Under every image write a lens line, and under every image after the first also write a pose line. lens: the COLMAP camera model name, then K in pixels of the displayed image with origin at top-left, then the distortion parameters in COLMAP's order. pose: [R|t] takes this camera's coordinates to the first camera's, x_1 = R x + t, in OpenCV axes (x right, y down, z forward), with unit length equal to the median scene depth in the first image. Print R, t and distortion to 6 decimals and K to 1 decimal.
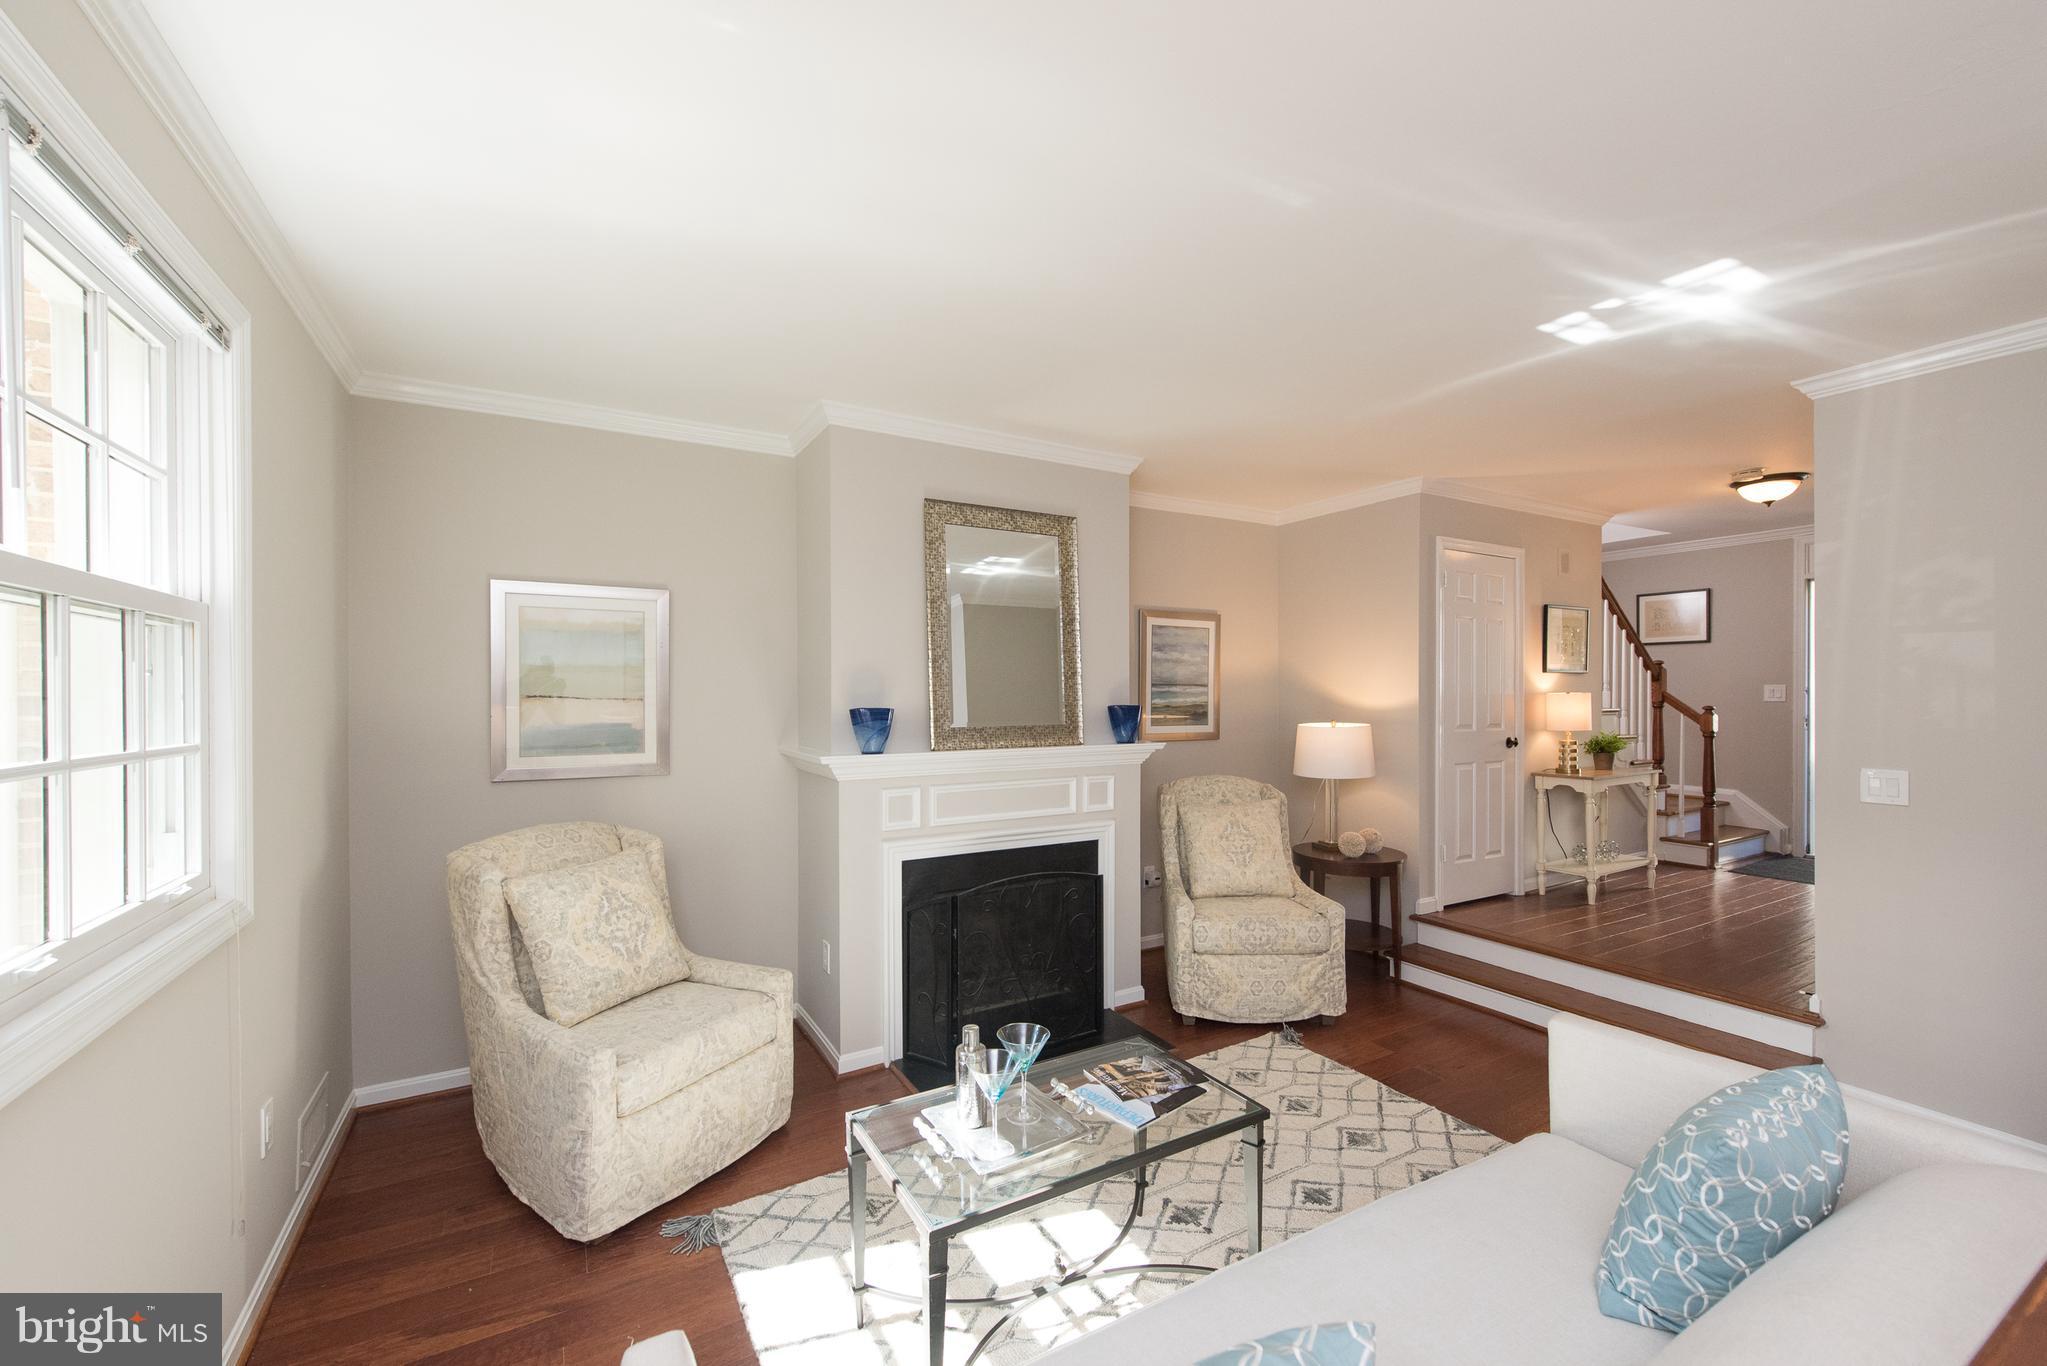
lens RADIAL K [[814.3, 0, 1016.6], [0, 814.3, 680.3], [0, 0, 1]] dist [-0.013704, -0.002793]
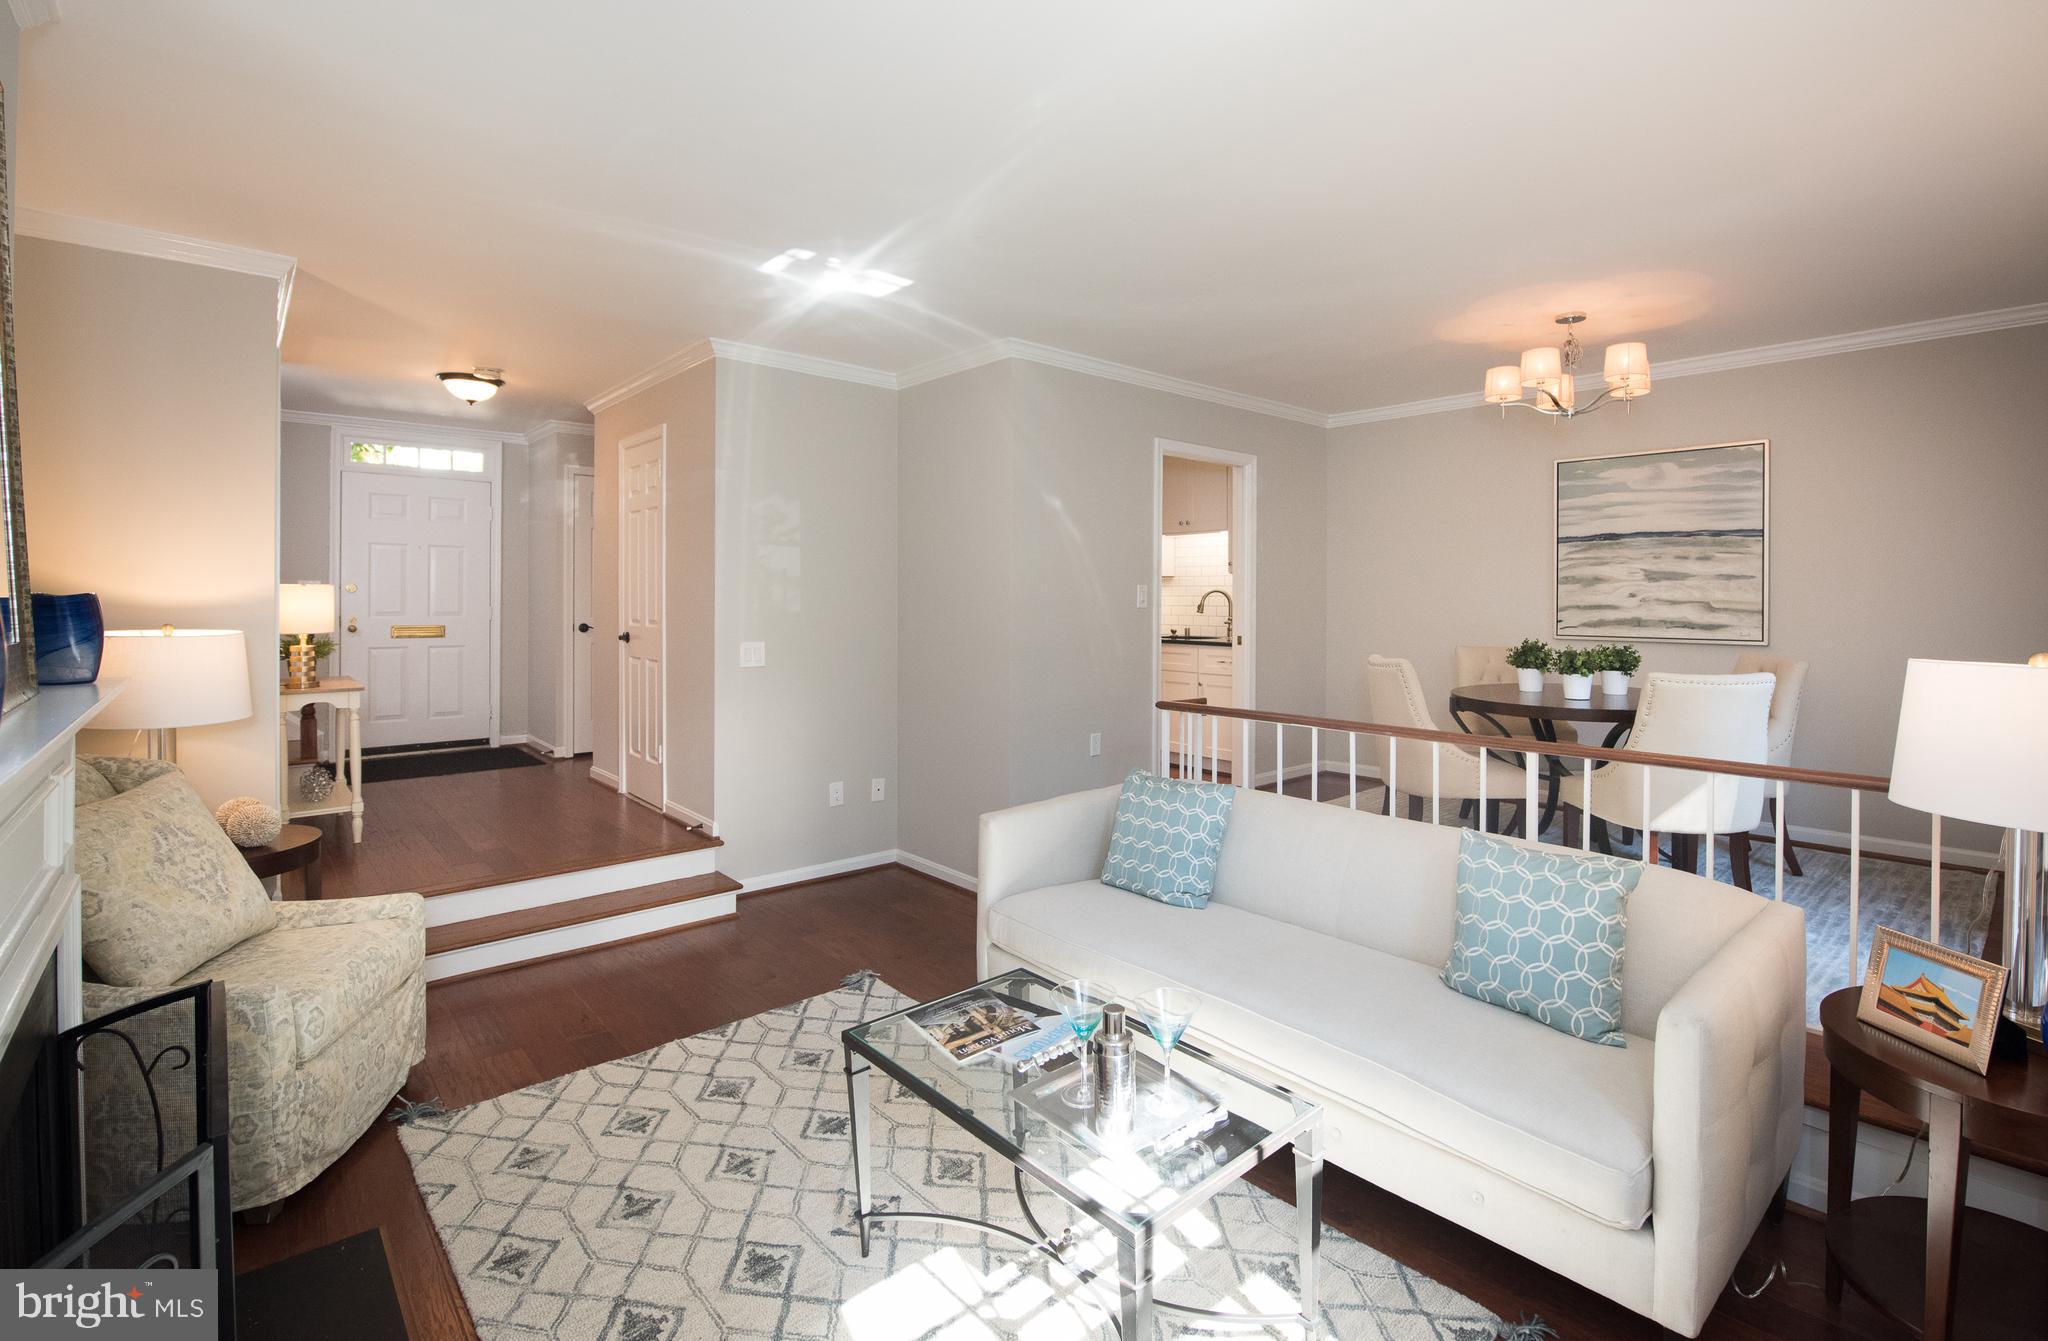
lens RADIAL K [[916.1, 0, 1081.2], [0, 916.1, 603.6], [0, 0, 1]] dist [-0.020280, -0.000564]
pose [[-0.242887, -0.002646, 0.970051, -0.480571], [-0.018821, 0.999821, -0.001986, 0.029202], [-0.969872, -0.018739, -0.242893, 0.681794]]
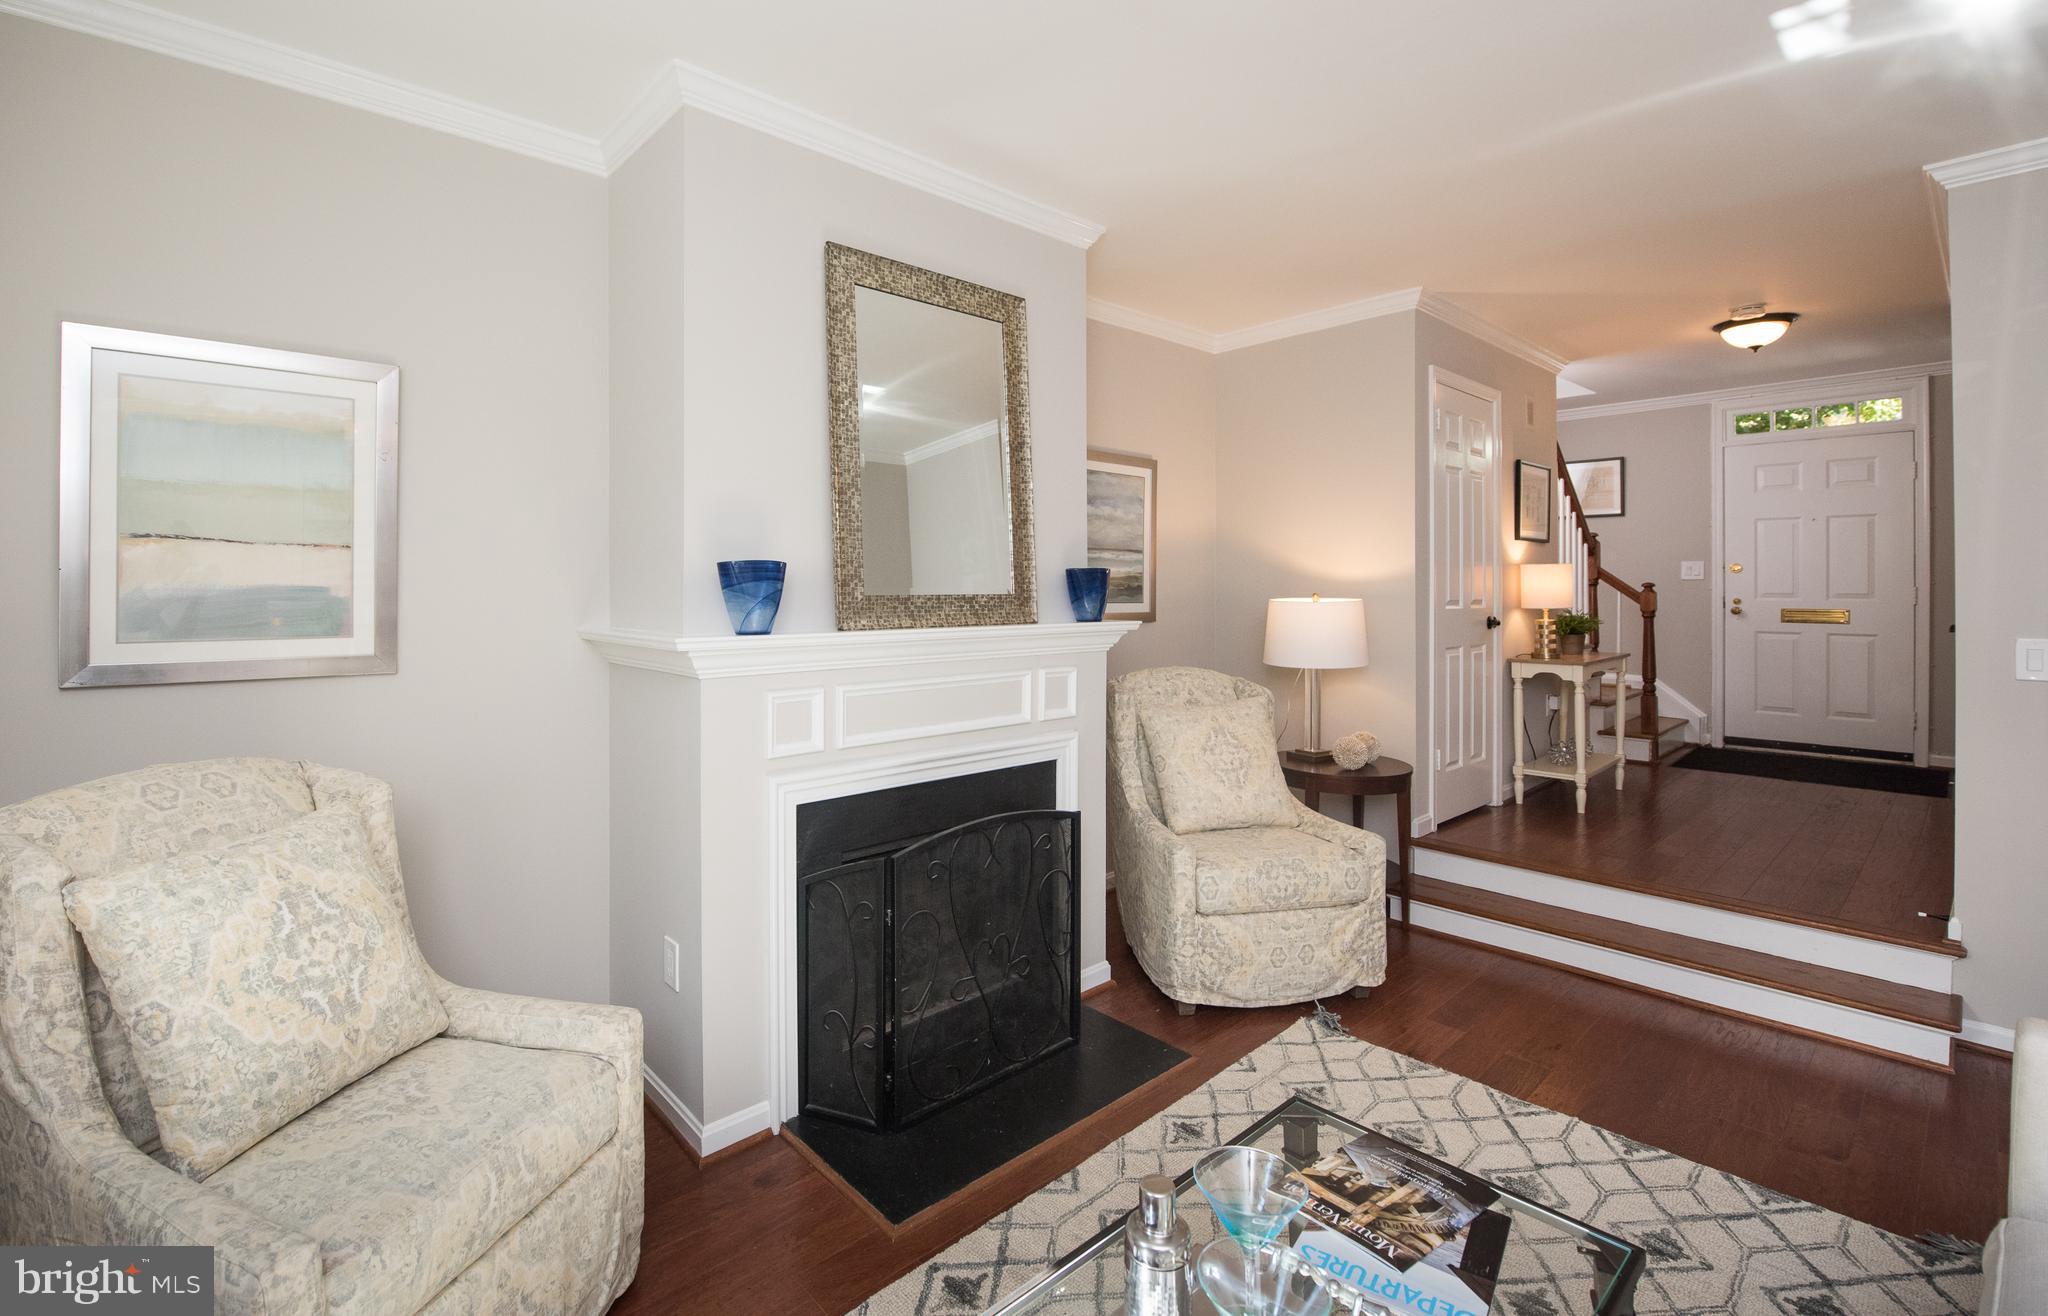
lens RADIAL K [[900.9, 0, 940.2], [0, 900.9, 568.9], [0, 0, 1]] dist [-0.032426, 0.000051]
pose [[0.983958, 0.005561, 0.178312, -0.149594], [-0.004795, 0.999977, -0.004725, 0.039840], [-0.178334, 0.003794, 0.983963, 0.280386]]
